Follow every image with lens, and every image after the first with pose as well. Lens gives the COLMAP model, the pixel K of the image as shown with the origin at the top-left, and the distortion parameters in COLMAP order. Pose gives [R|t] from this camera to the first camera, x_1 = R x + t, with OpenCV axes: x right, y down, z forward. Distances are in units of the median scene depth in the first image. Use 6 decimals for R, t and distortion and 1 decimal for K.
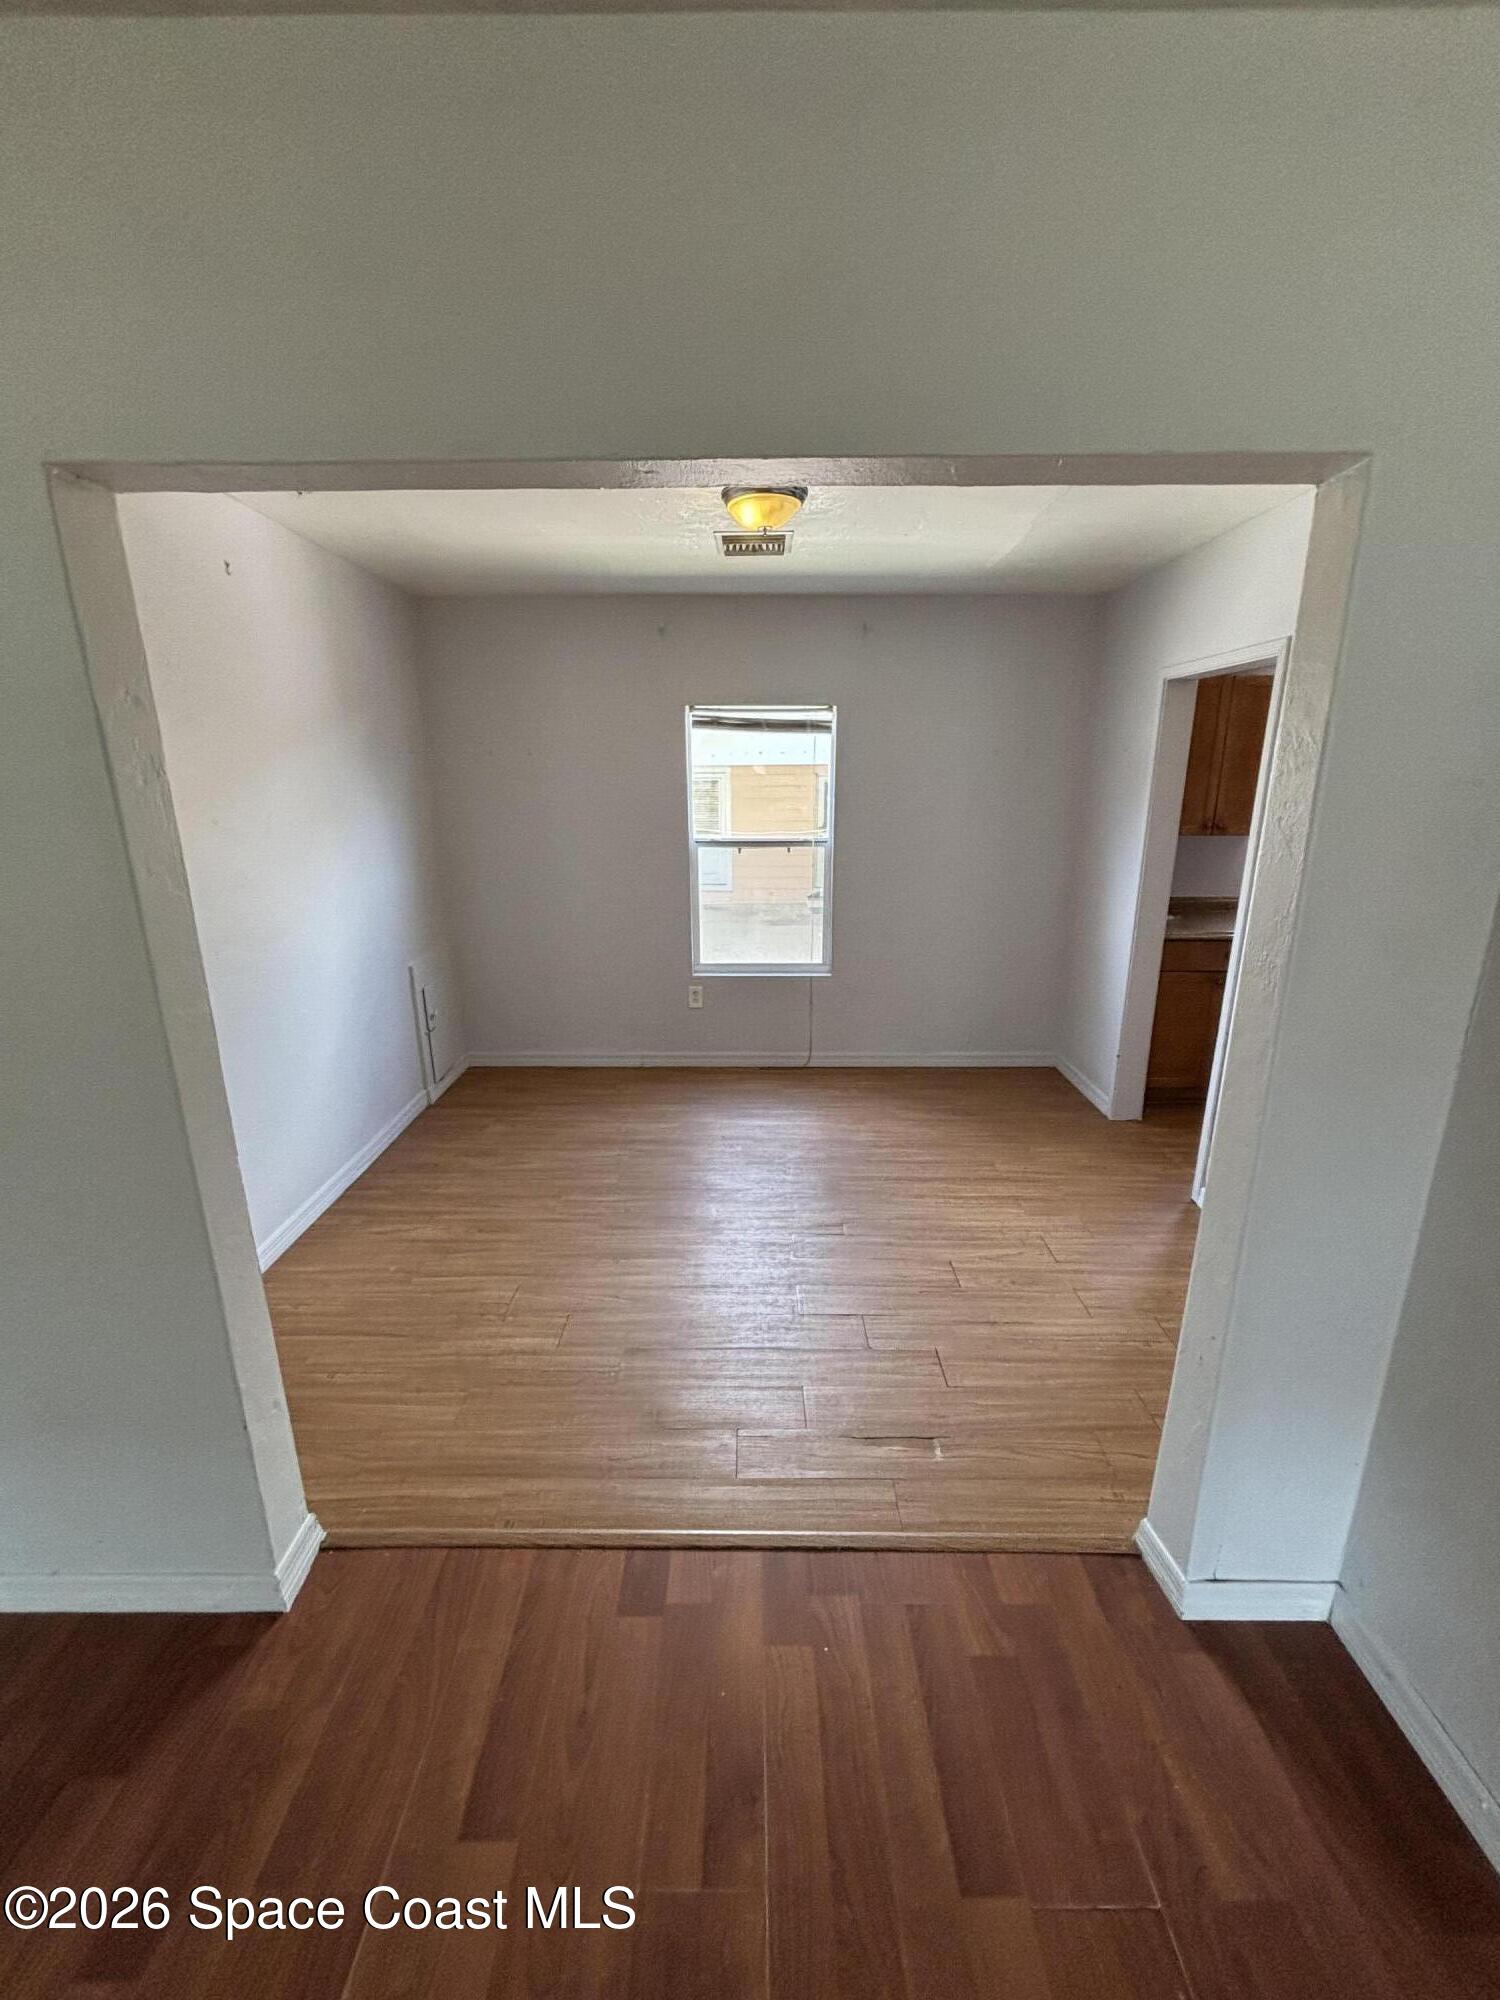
lens RADIAL K [[803.6, 0, 749.3], [0, 803.6, 1010.5], [0, 0, 1]] dist [-0.005393, 0.000722]
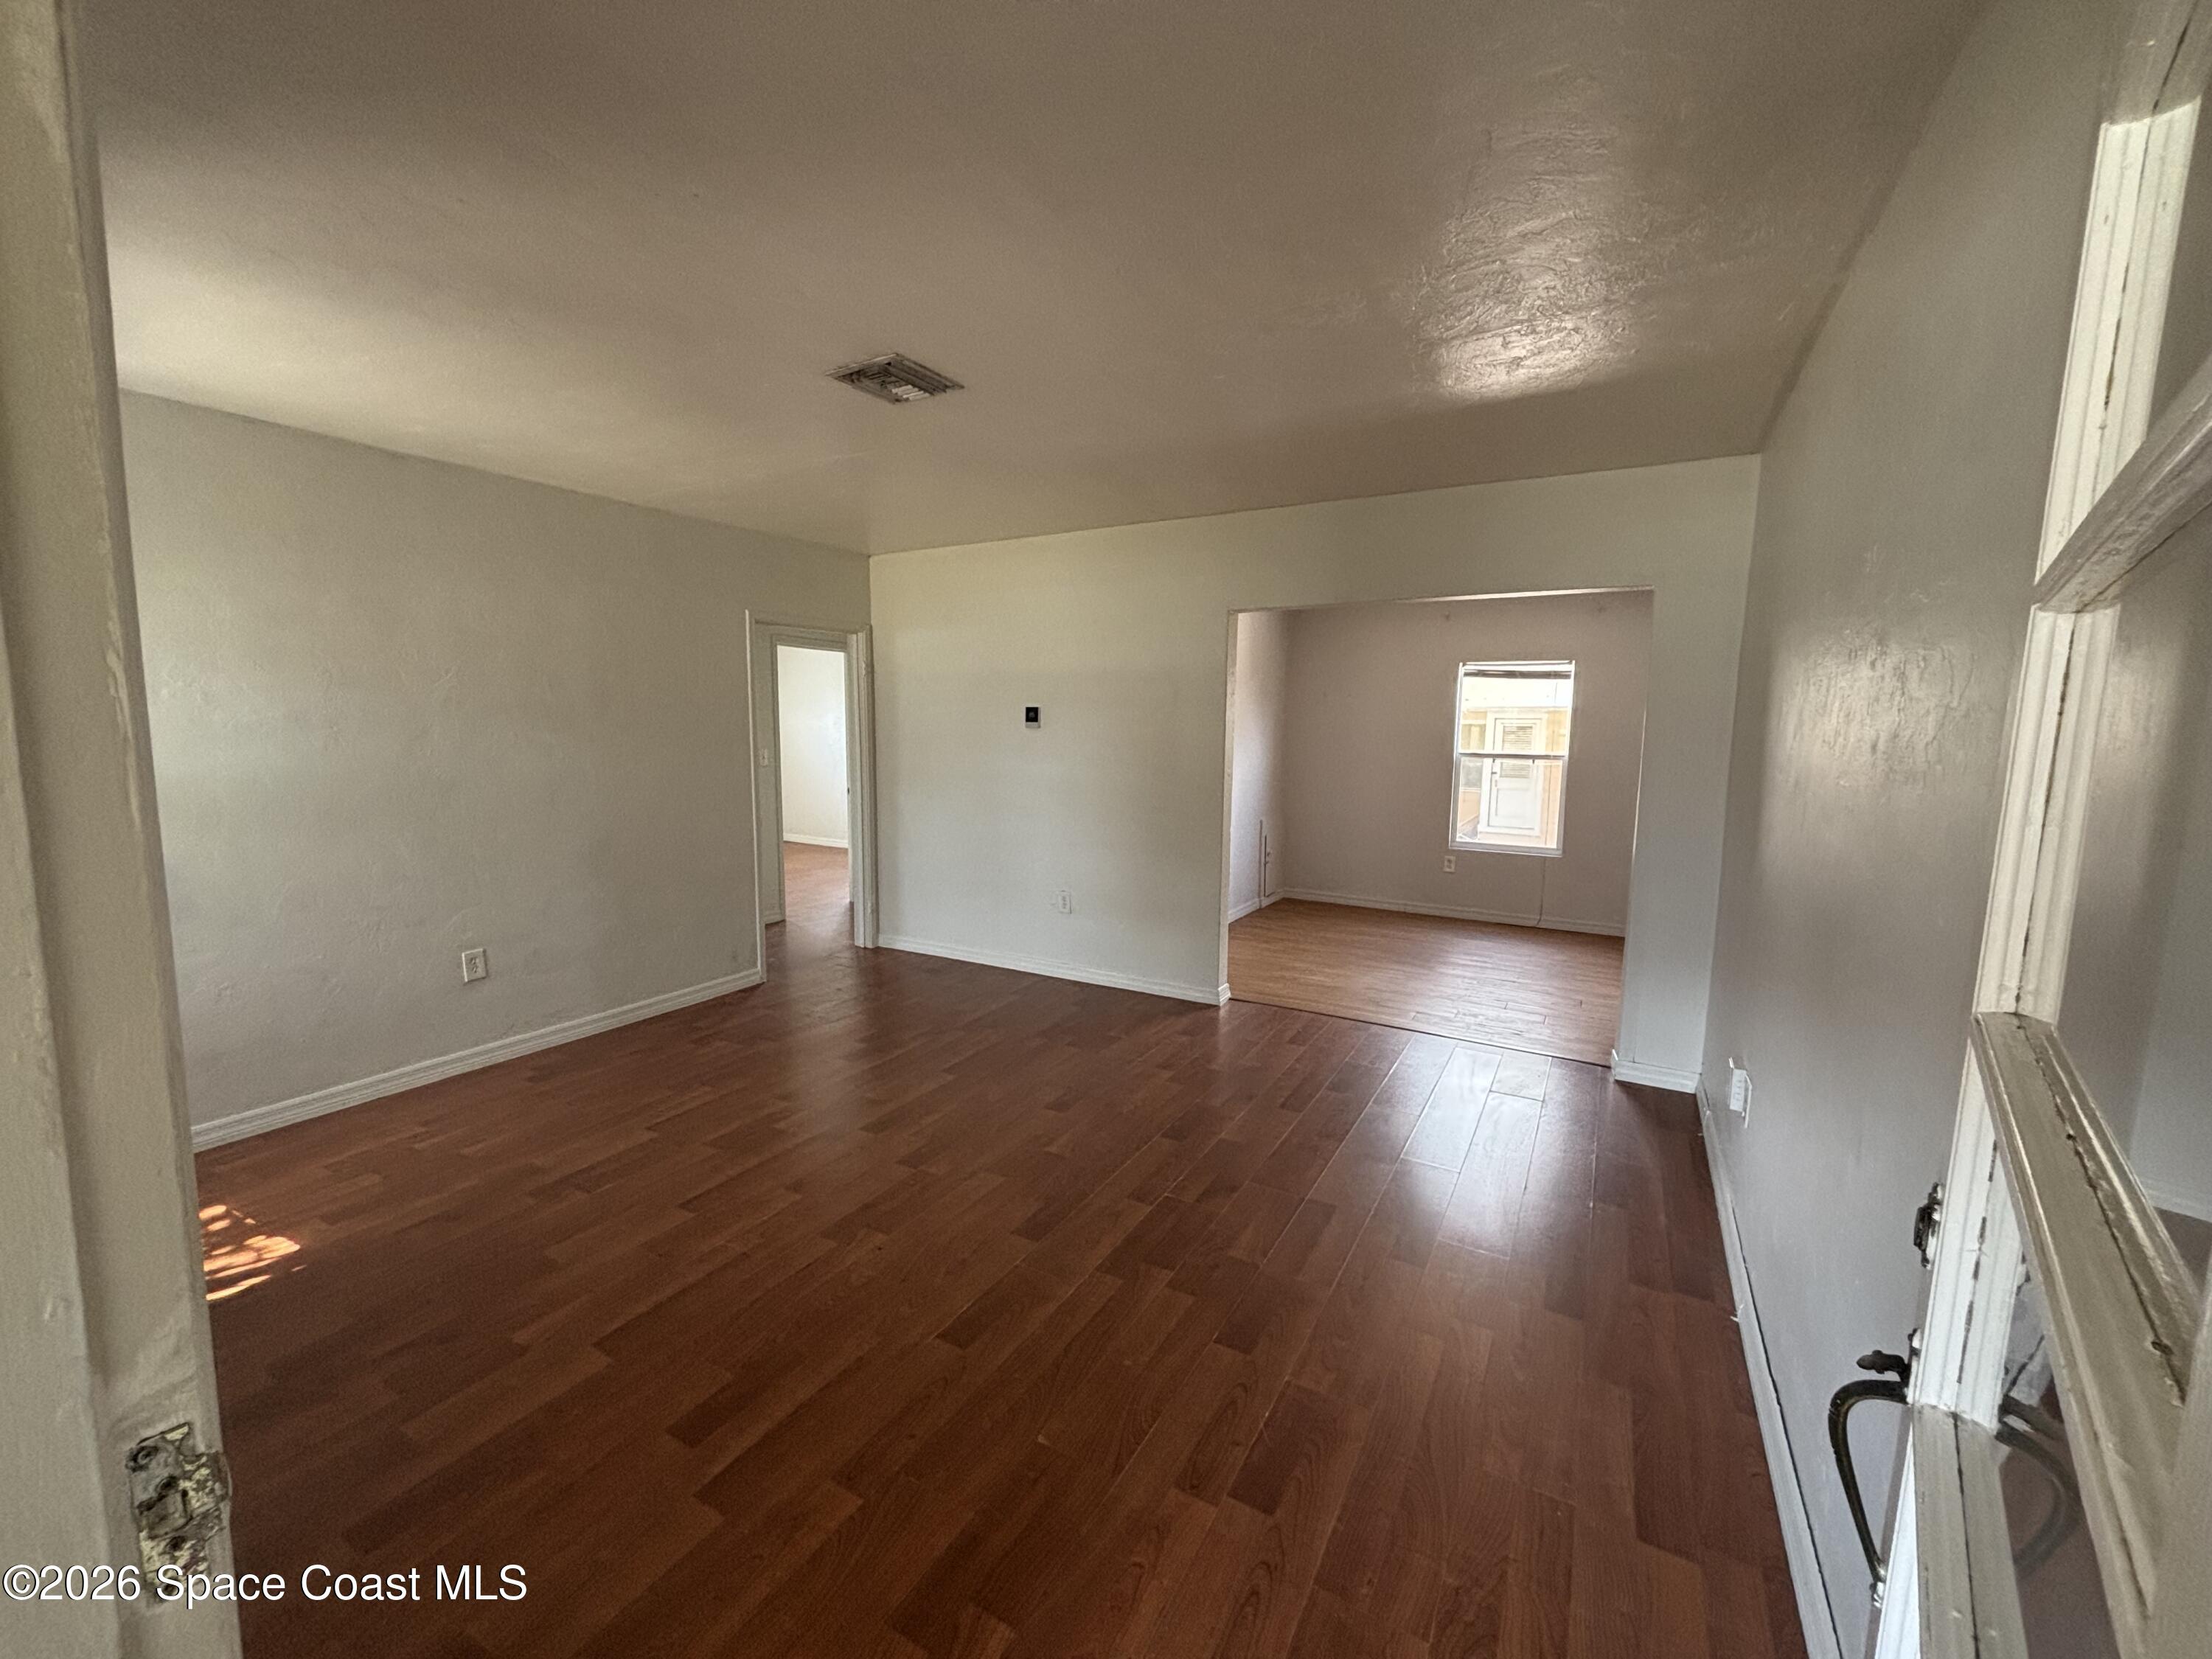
lens RADIAL K [[888.8, 0, 1107.3], [0, 888.8, 827.8], [0, 0, 1]] dist [-0.005393, 0.000722]
pose [[0.869735, 0.071918, -0.488250, 0.175546], [-0.154100, 0.979435, -0.130234, 0.231923], [0.468843, 0.188509, 0.862931, -0.660045]]
